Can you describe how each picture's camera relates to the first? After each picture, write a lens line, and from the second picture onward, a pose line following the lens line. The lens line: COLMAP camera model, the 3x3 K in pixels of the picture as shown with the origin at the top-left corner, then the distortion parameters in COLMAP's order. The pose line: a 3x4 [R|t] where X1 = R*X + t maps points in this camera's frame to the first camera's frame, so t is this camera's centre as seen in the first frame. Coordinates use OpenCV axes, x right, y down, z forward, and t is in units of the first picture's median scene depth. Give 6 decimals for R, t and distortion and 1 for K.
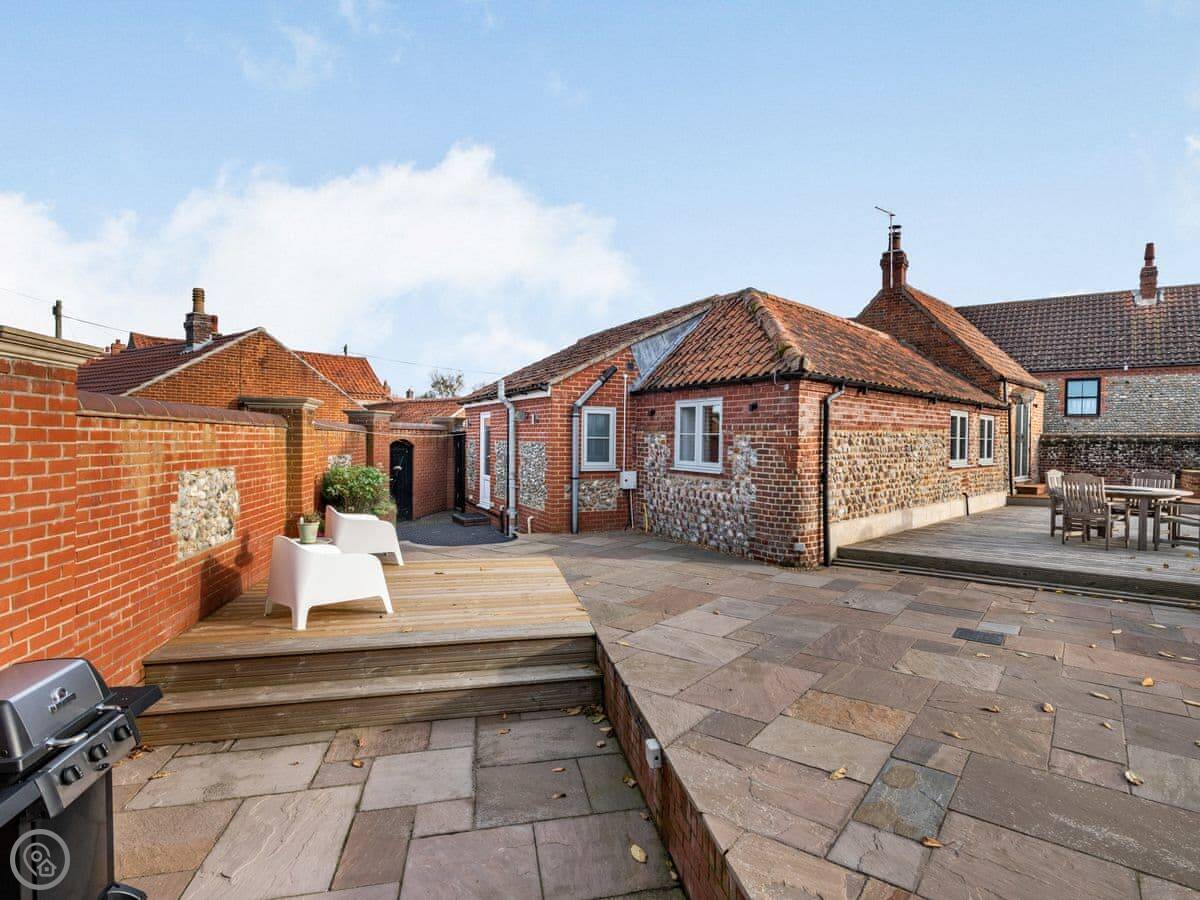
lens RADIAL K [[638.5, 0, 642.9], [0, 638.5, 448.1], [0, 0, 1]] dist [0.006177, 0.000560]
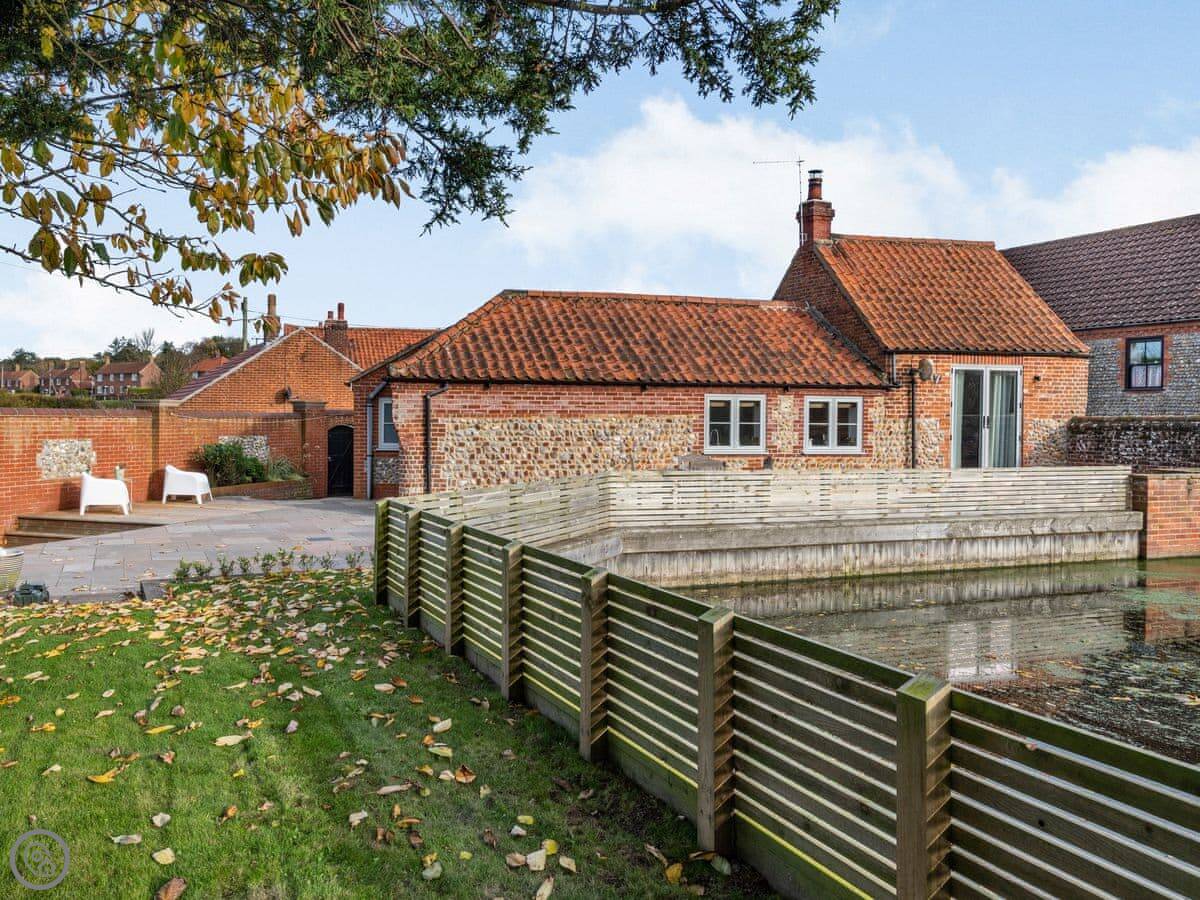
lens RADIAL K [[989.3, 0, 510.5], [0, 989.3, 431.6], [0, 0, 1]] dist [0.021190, -0.003471]
pose [[0.834101, 0.004212, -0.551595, 1.147782], [-0.006647, 0.999975, -0.002414, 0.002876], [0.551571, 0.005680, 0.834109, -0.449356]]
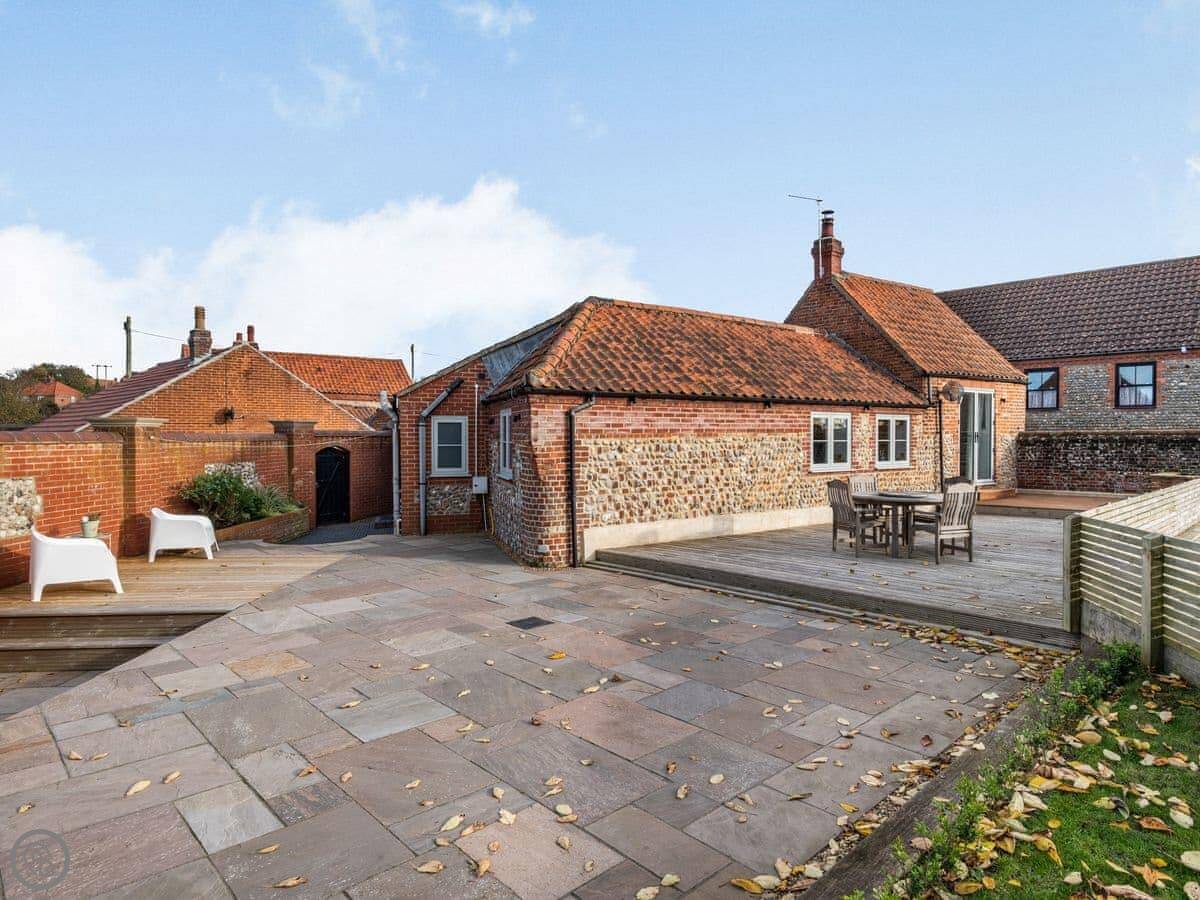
lens RADIAL K [[715.3, 0, 633.1], [0, 715.3, 449.2], [0, 0, 1]] dist [0.005607, 0.000764]
pose [[0.983573, -0.008504, -0.180308, 0.444113], [0.009446, 0.999946, 0.004368, -0.011880], [0.180261, -0.005999, 0.983601, -0.113378]]
